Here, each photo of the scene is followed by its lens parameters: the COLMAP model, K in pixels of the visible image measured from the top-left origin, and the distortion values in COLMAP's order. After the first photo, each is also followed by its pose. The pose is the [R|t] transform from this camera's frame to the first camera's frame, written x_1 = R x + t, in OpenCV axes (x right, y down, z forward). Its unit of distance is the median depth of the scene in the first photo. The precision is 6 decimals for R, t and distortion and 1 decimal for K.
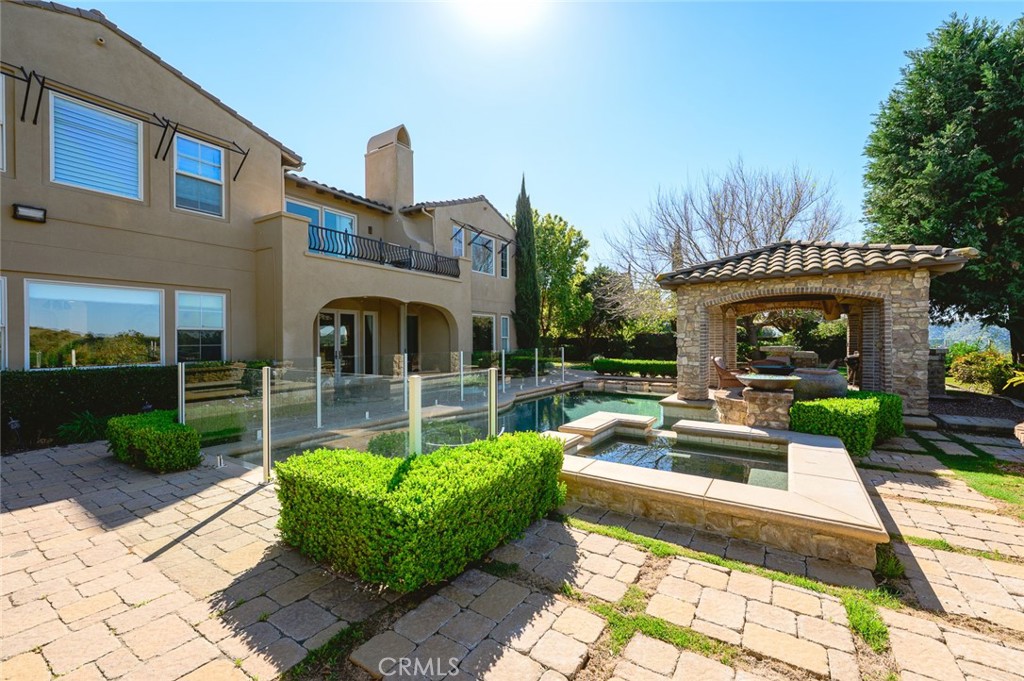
lens RADIAL K [[423.9, 0, 513.2], [0, 423.9, 338.1], [0, 0, 1]] dist [0.001128, 0.000079]
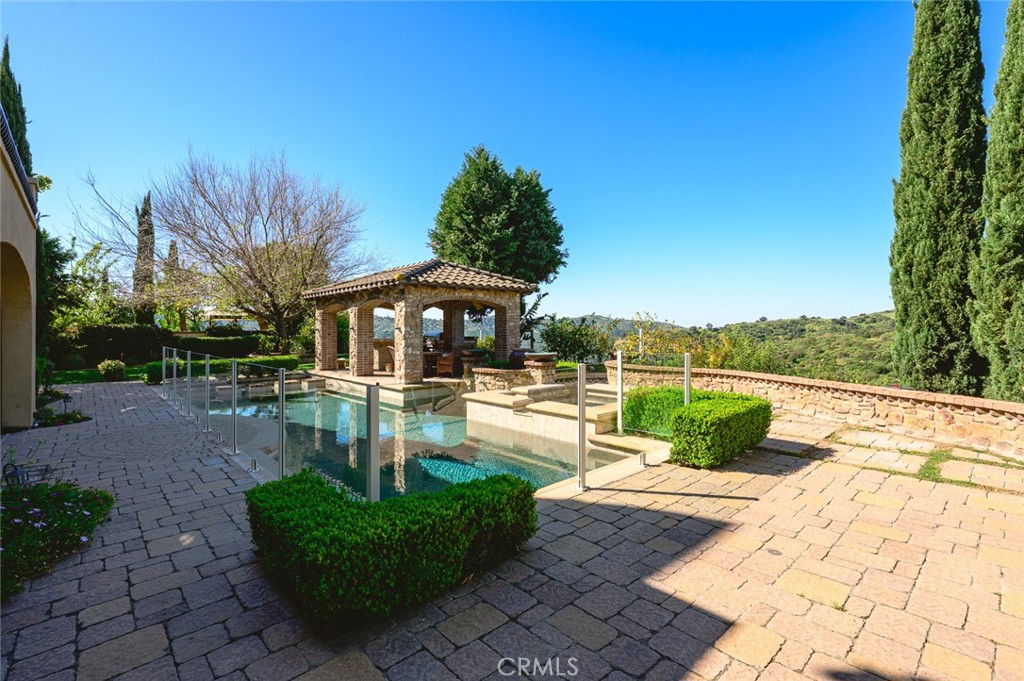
lens RADIAL K [[455.7, 0, 510.7], [0, 455.7, 334.4], [0, 0, 1]] dist [-0.002792, -0.000042]
pose [[0.240284, -0.013357, 0.970611, -1.713885], [0.015352, 0.999833, 0.009959, 0.001199], [-0.970581, 0.012508, 0.240449, 1.001455]]
